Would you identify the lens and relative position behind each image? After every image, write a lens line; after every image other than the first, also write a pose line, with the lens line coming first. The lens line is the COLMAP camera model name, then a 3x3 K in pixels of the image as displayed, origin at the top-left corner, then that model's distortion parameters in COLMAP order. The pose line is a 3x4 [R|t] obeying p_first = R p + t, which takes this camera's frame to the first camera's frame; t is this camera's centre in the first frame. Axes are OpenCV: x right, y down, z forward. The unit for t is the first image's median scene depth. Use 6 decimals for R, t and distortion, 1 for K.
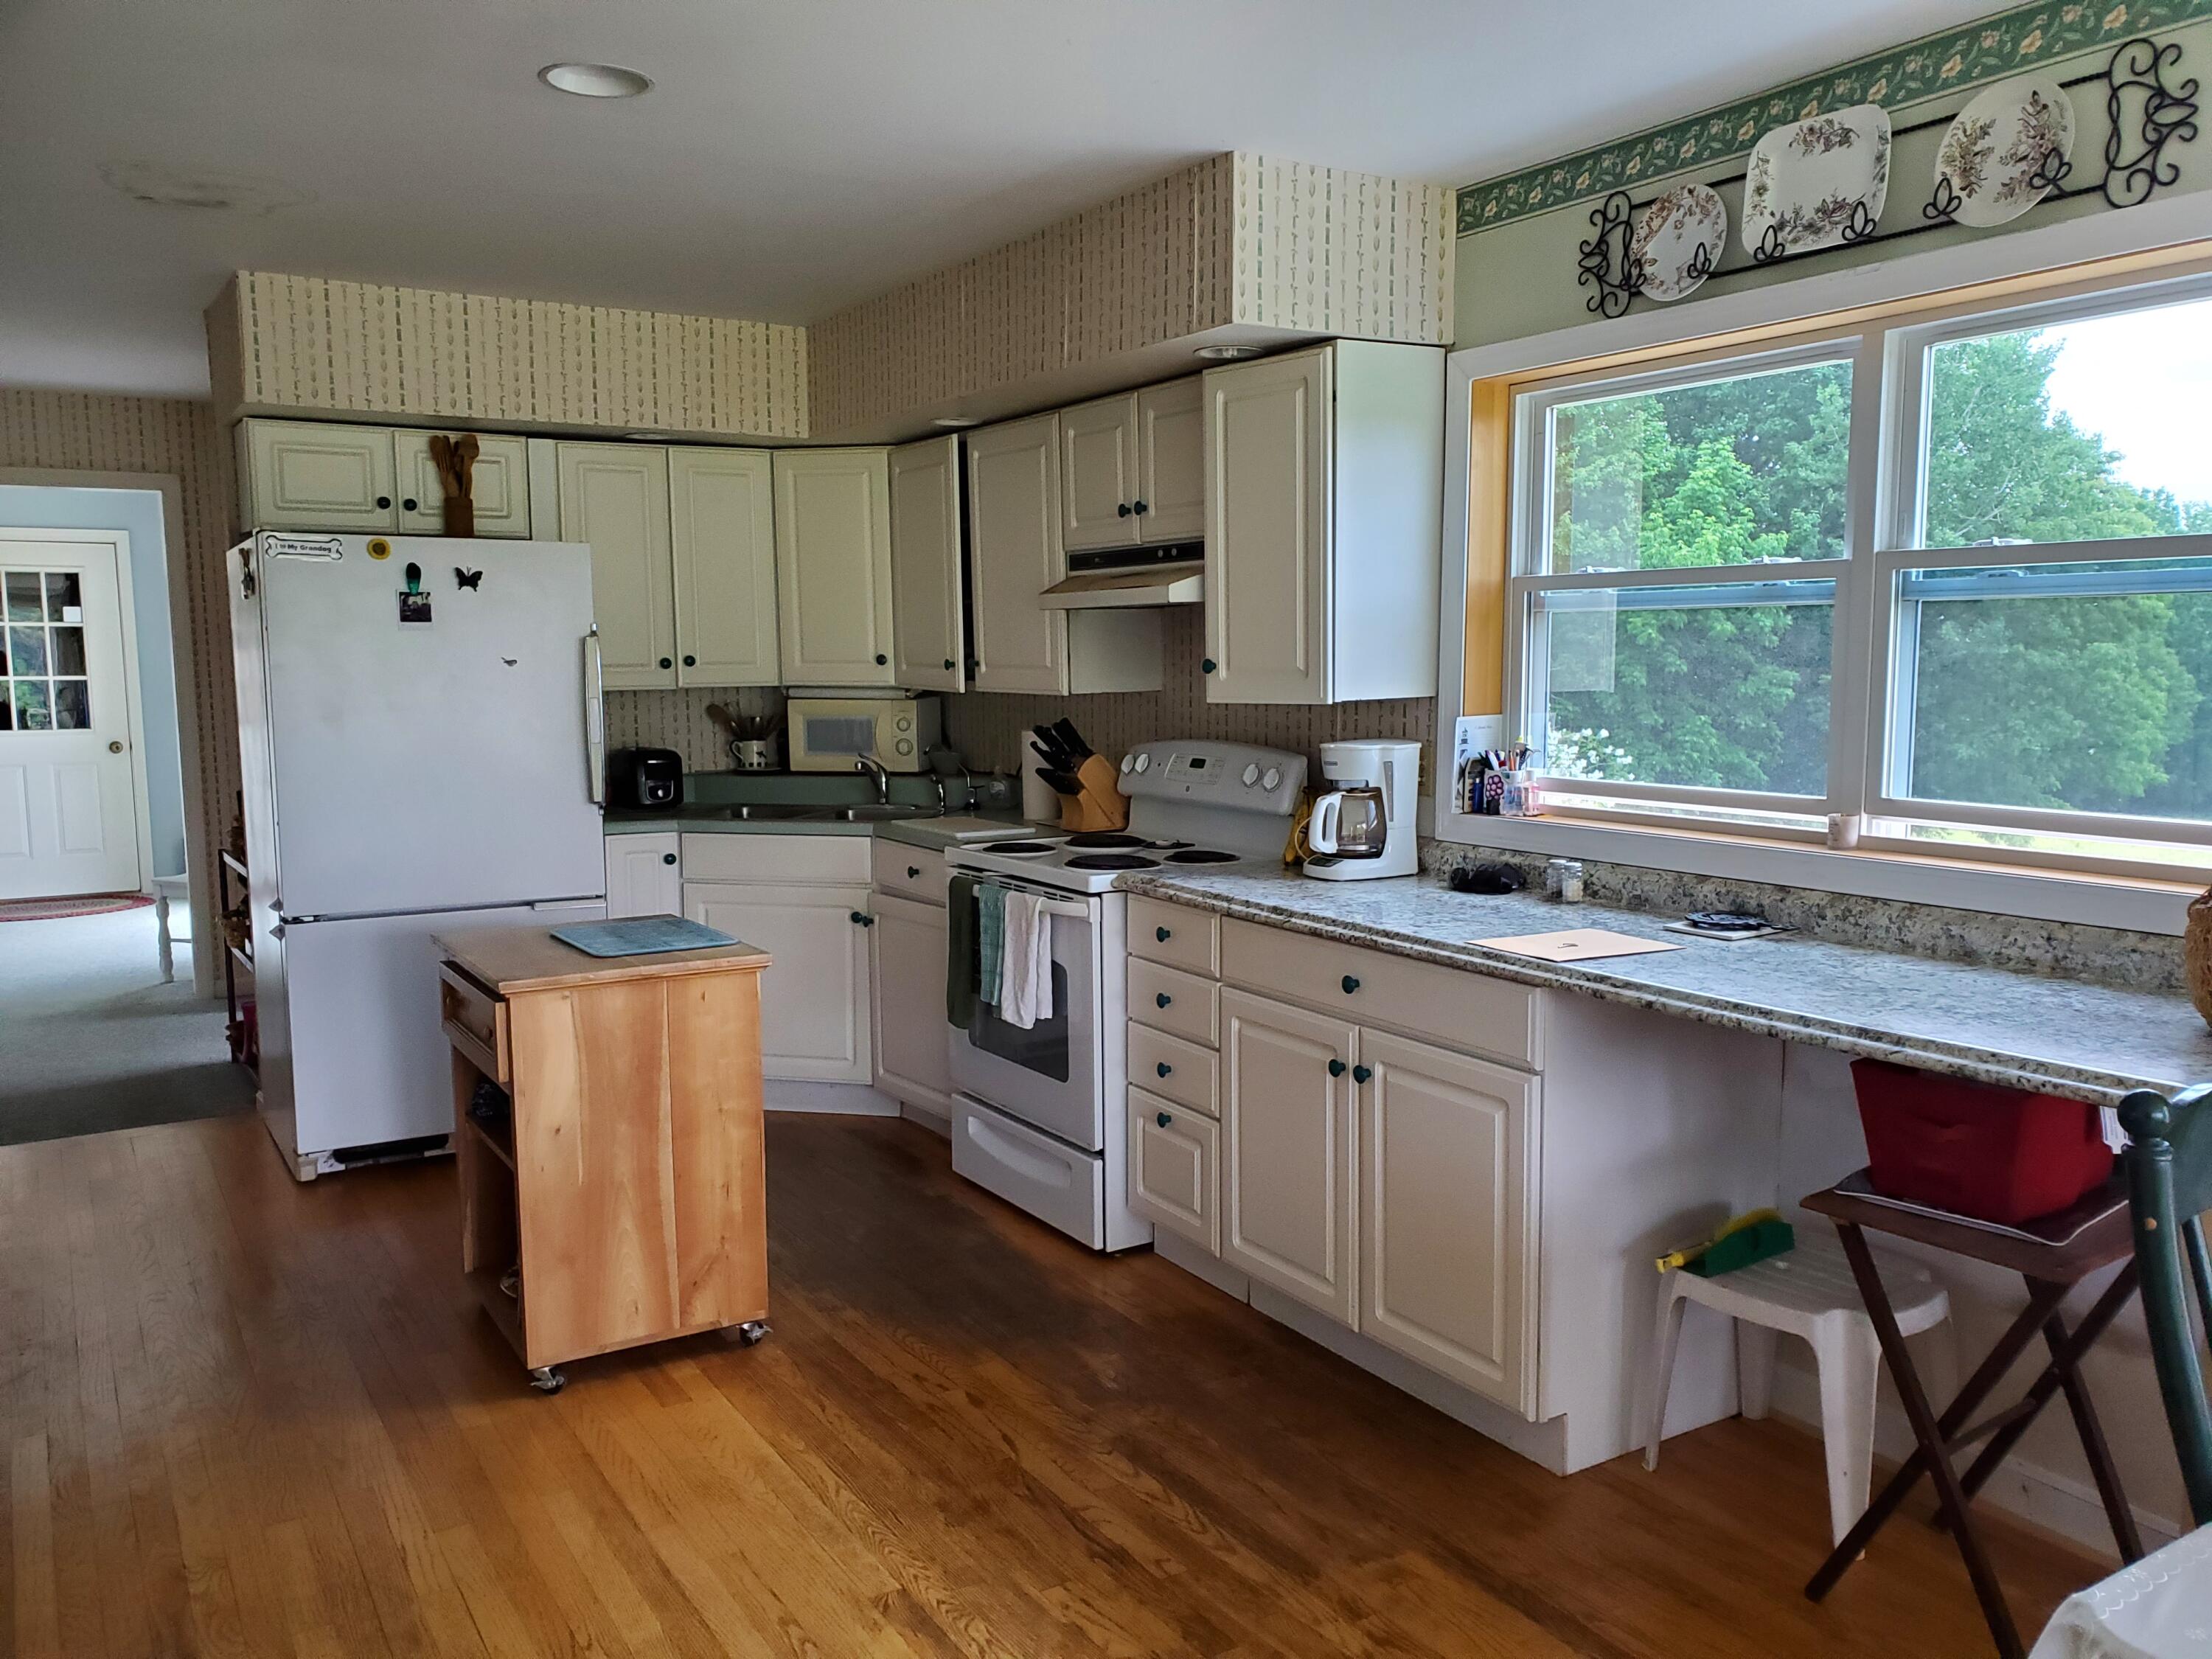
lens RADIAL K [[1802.8, 0, 1106.0], [0, 1802.8, 829.5], [0, 0, 1]] dist [0.137194, -0.312813]
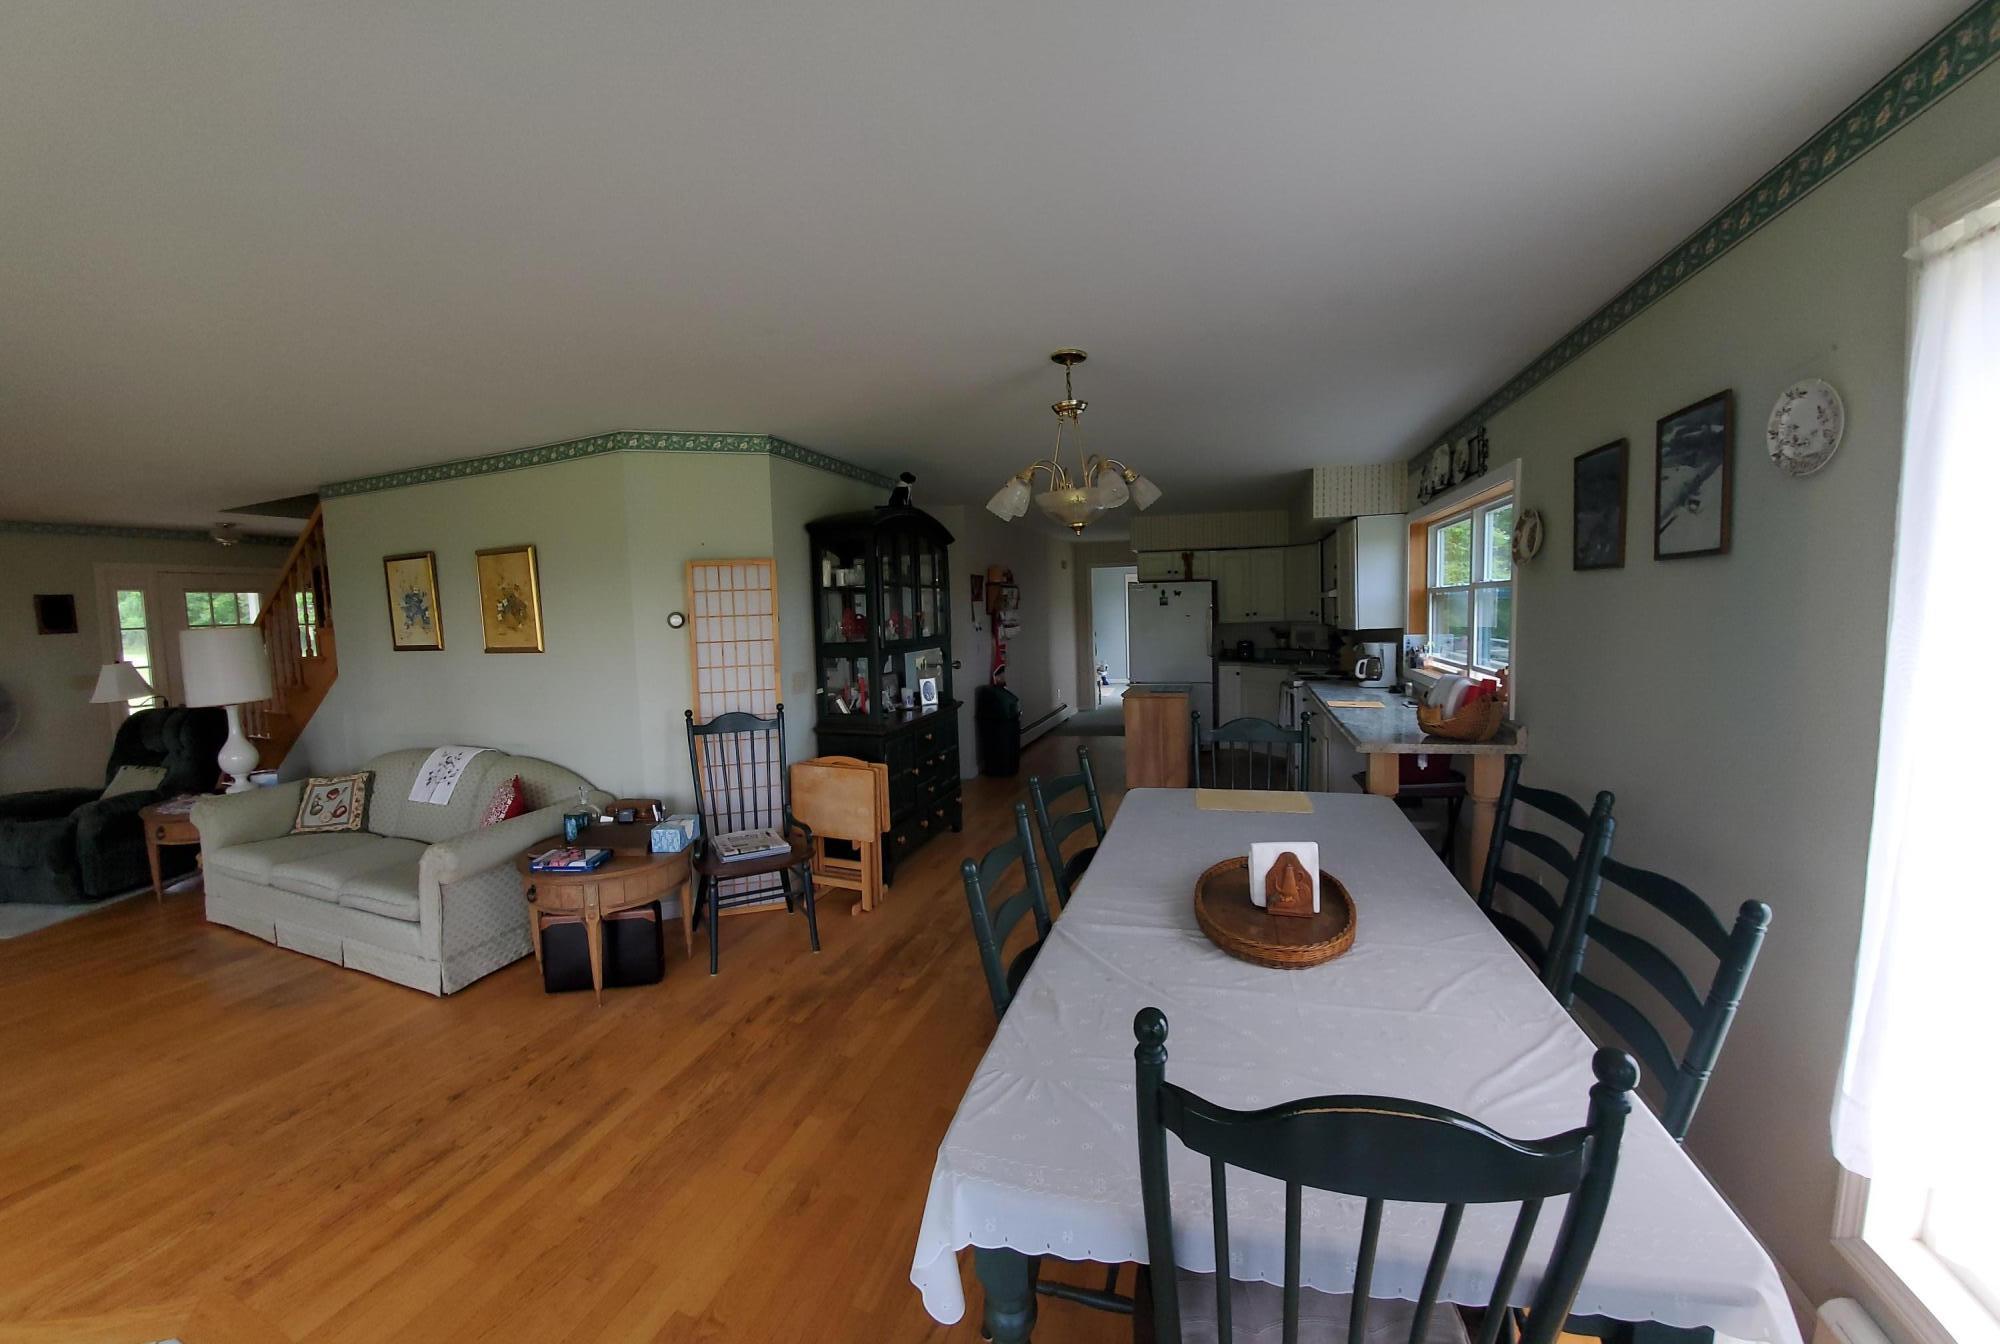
lens RADIAL K [[728.8, 0, 1000.0], [0, 728.8, 672.0], [0, 0, 1]] dist [-0.000110, -0.000003]
pose [[0.654296, 0.053861, -0.754318, 0.654400], [-0.053022, 0.998273, 0.025290, 0.003455], [0.754378, 0.023448, 0.656022, -0.279857]]
